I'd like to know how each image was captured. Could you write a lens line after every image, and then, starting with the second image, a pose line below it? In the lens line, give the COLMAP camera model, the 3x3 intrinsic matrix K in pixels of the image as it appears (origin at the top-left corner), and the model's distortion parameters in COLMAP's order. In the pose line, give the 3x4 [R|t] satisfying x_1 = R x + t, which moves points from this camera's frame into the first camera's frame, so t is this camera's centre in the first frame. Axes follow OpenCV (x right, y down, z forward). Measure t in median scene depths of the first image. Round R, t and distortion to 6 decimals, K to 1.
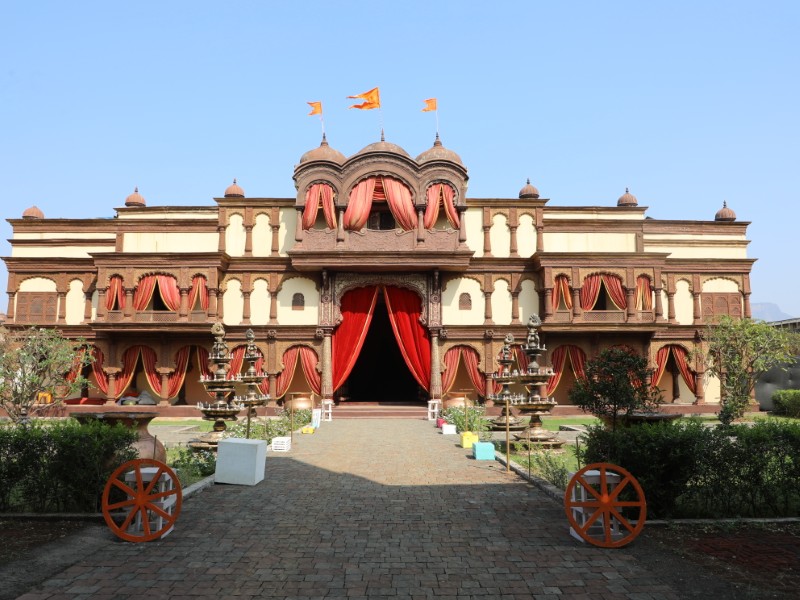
lens RADIAL K [[773.9, 0, 359.5], [0, 773.9, 312.8], [0, 0, 1]] dist [0.062611, 0.000000]
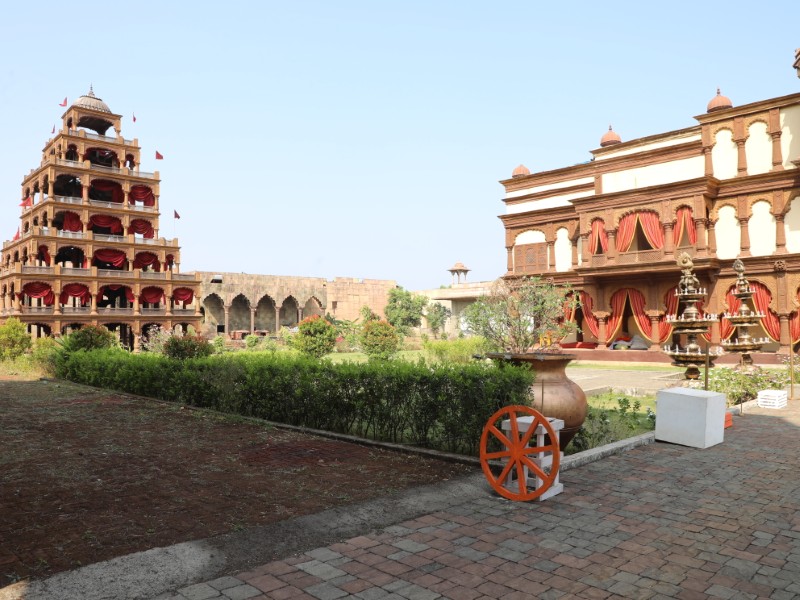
lens RADIAL K [[629.4, 0, 398.9], [0, 629.4, 308.1], [0, 0, 1]] dist [-0.042401, 0.027776]
pose [[0.698502, -0.037508, -0.714624, 0.086400], [0.068110, 0.997577, 0.014213, 0.041433], [0.712359, -0.058601, 0.699364, 0.288062]]
